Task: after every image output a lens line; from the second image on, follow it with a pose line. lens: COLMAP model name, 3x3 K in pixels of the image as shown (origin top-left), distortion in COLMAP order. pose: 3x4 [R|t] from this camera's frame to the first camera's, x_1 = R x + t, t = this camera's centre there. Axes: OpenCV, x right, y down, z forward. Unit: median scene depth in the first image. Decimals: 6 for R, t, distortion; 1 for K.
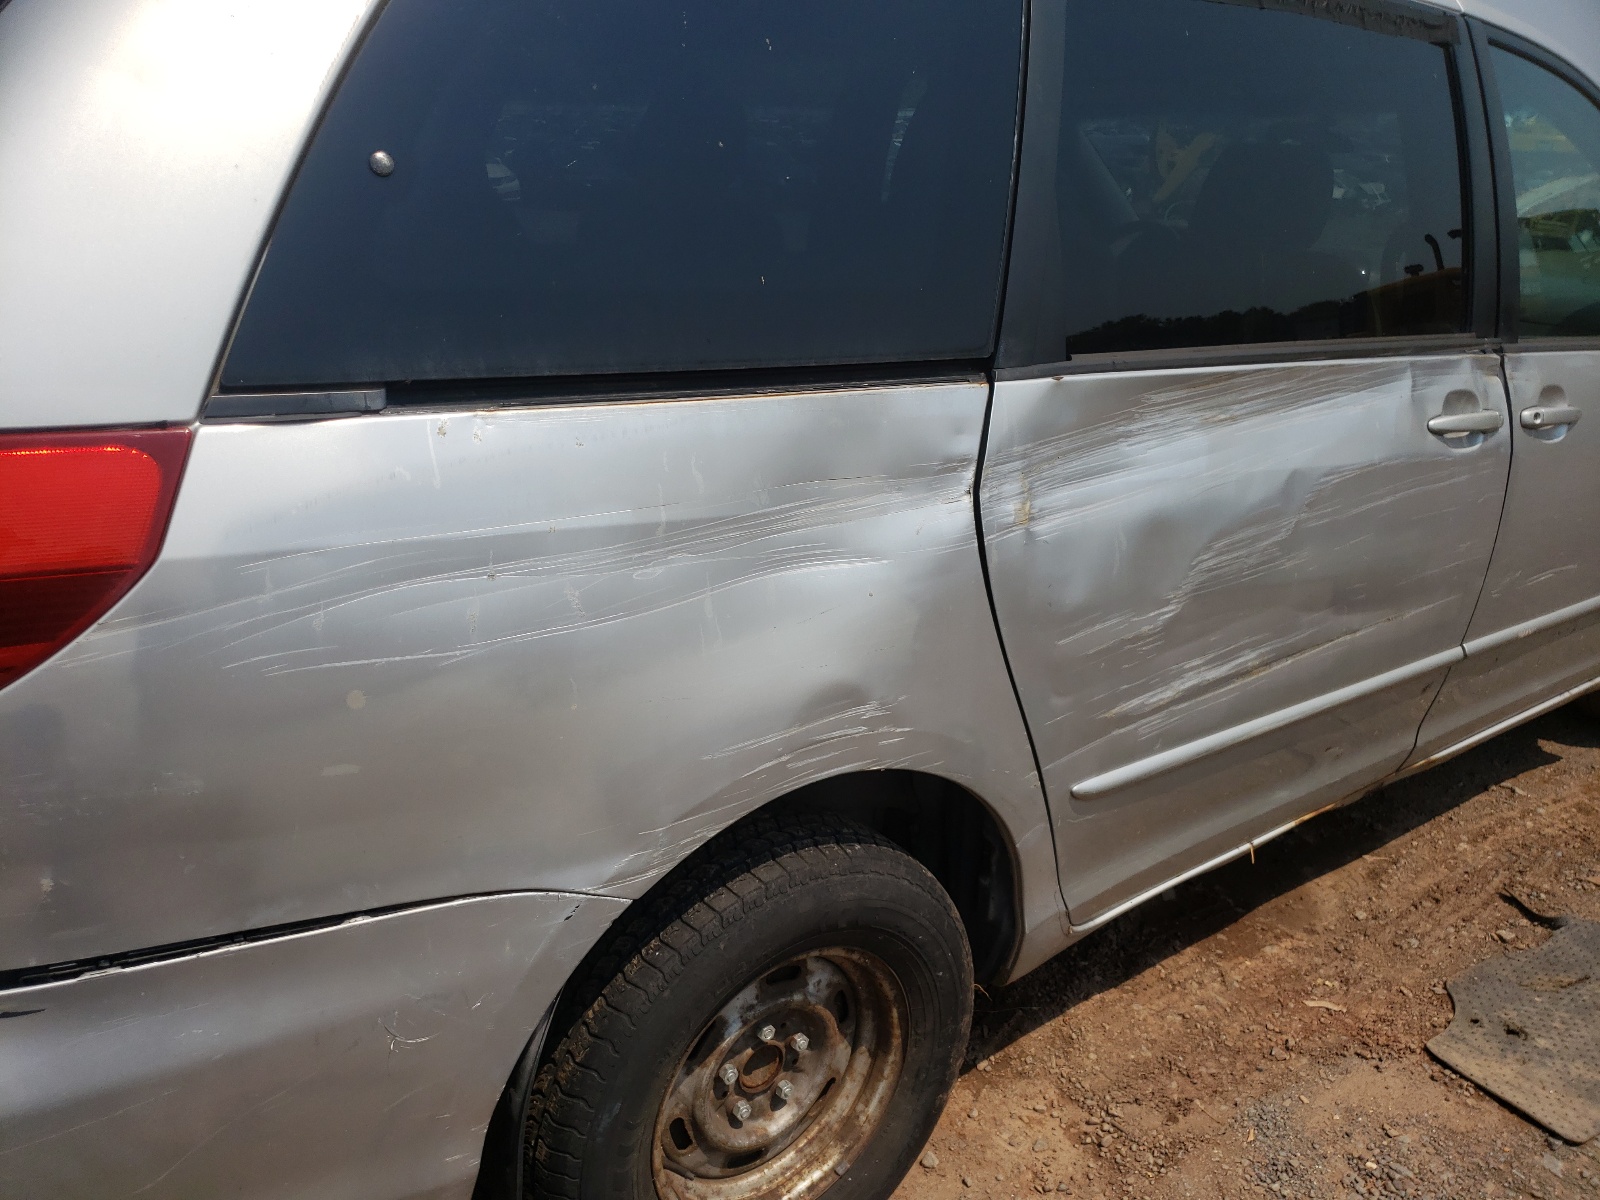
lens RADIAL K [[1217.1, 0, 800.0], [0, 1217.1, 600.0], [0, 0, 1]] dist [0.003489, -0.005728]
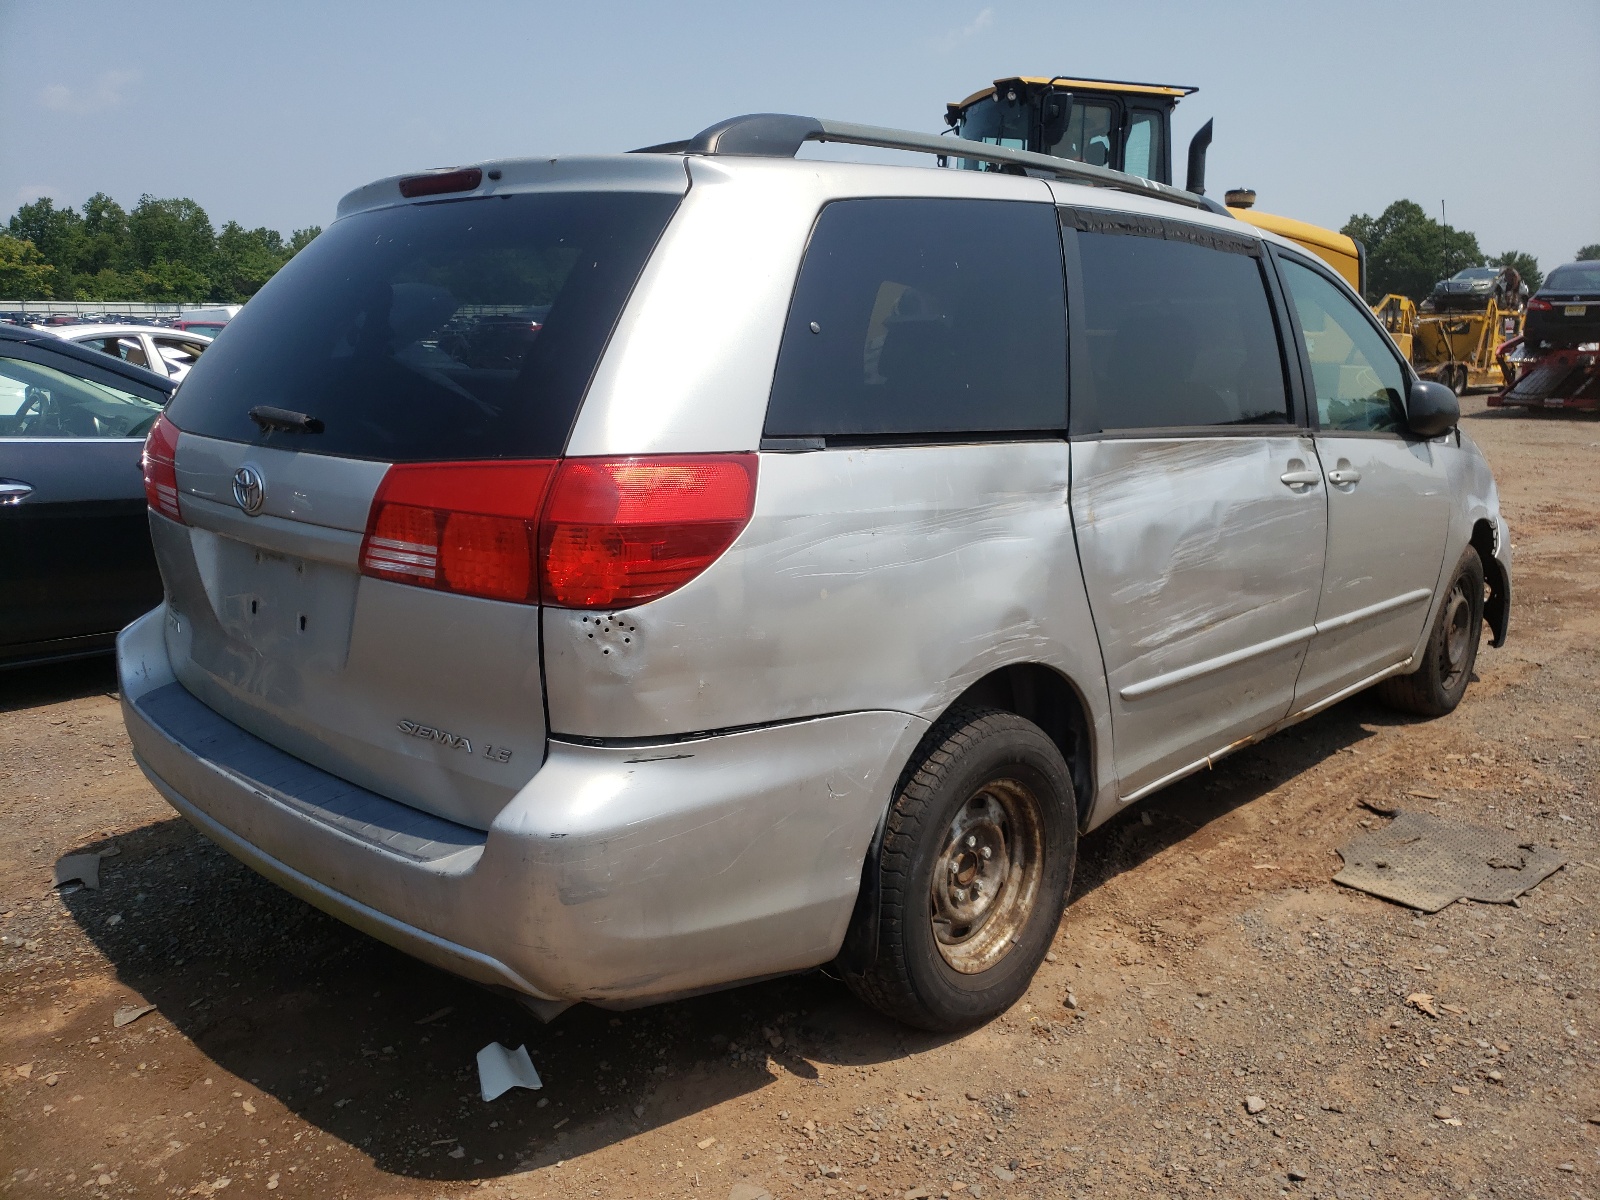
lens RADIAL K [[1194.2, 0, 800.0], [0, 1194.2, 600.0], [0, 0, 1]] dist [0.115638, -0.386335]
pose [[0.986599, -0.062163, 0.150857, -0.443491], [0.084228, 0.985900, -0.144593, 0.233673], [-0.139742, 0.155361, 0.977924, -0.546853]]
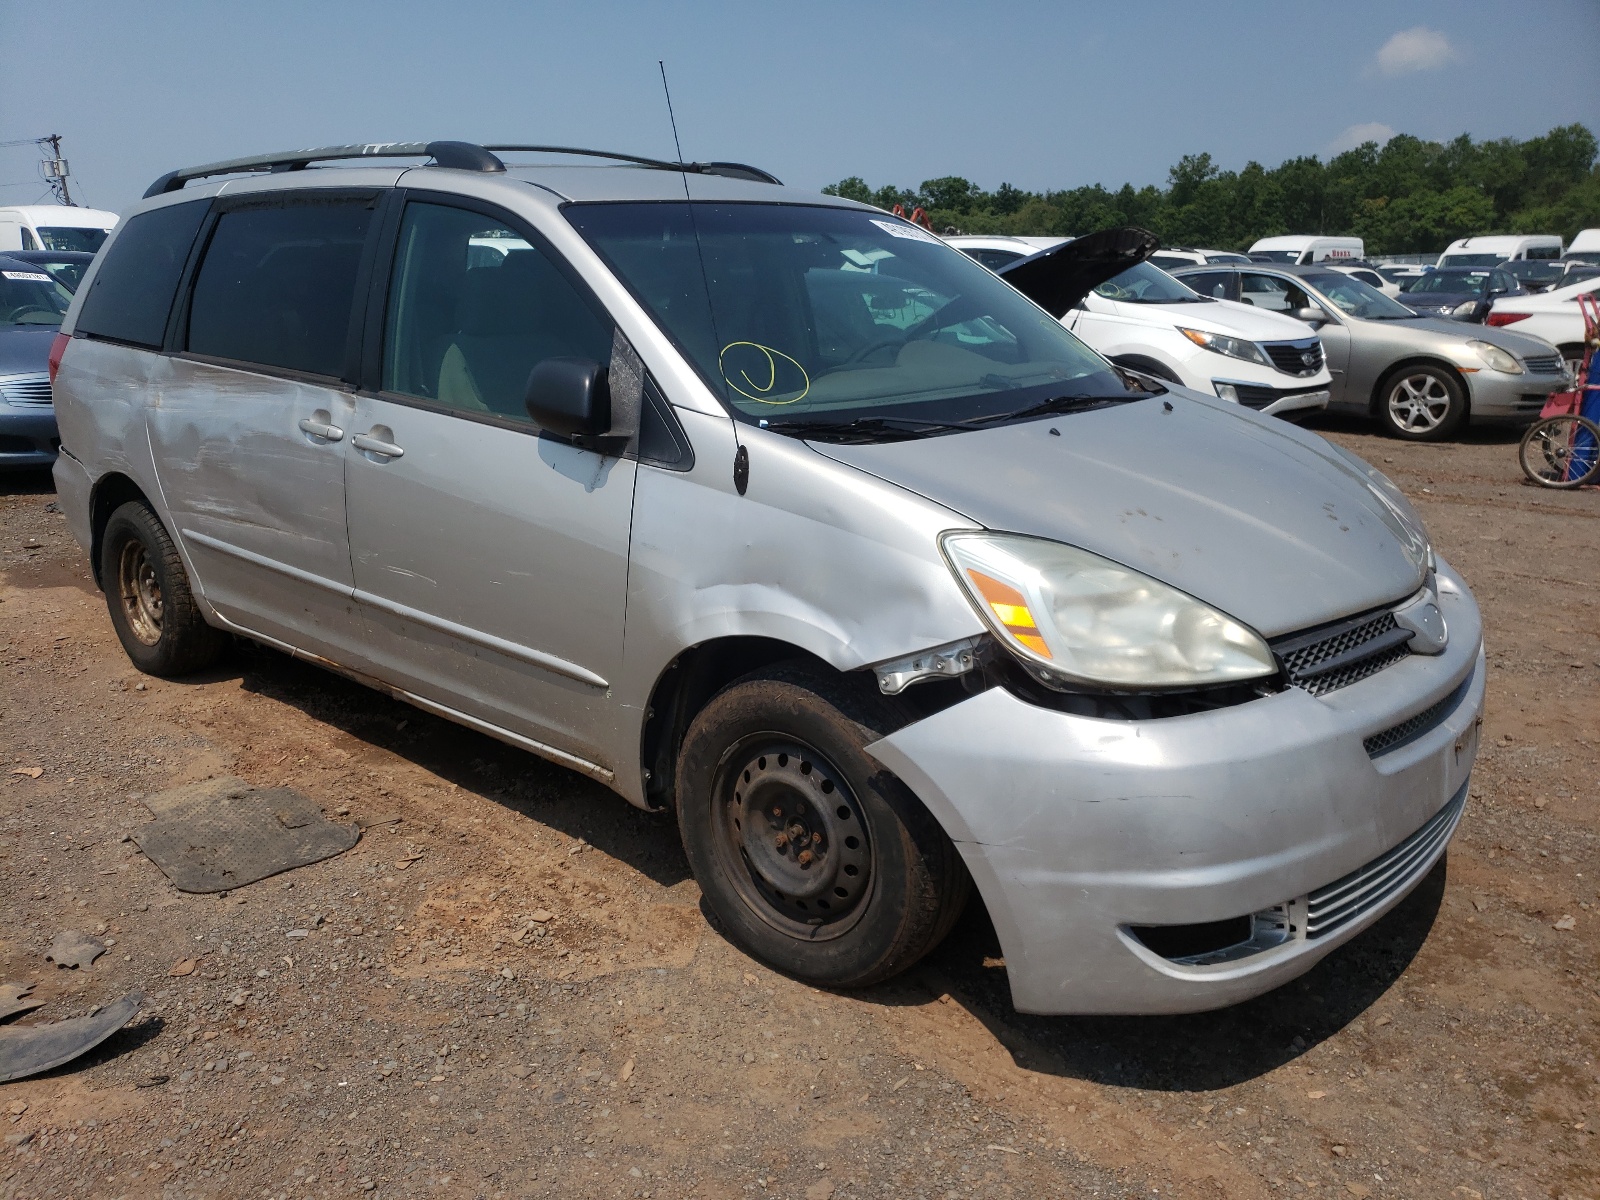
lens RADIAL K [[1194.2, 0, 800.0], [0, 1194.2, 600.0], [0, 0, 1]] dist [0.115638, -0.386335]
pose [[0.262031, 0.232598, -0.936610, 2.842883], [-0.342181, 0.929858, 0.135191, -0.461882], [0.902359, 0.285066, 0.323242, 1.391361]]
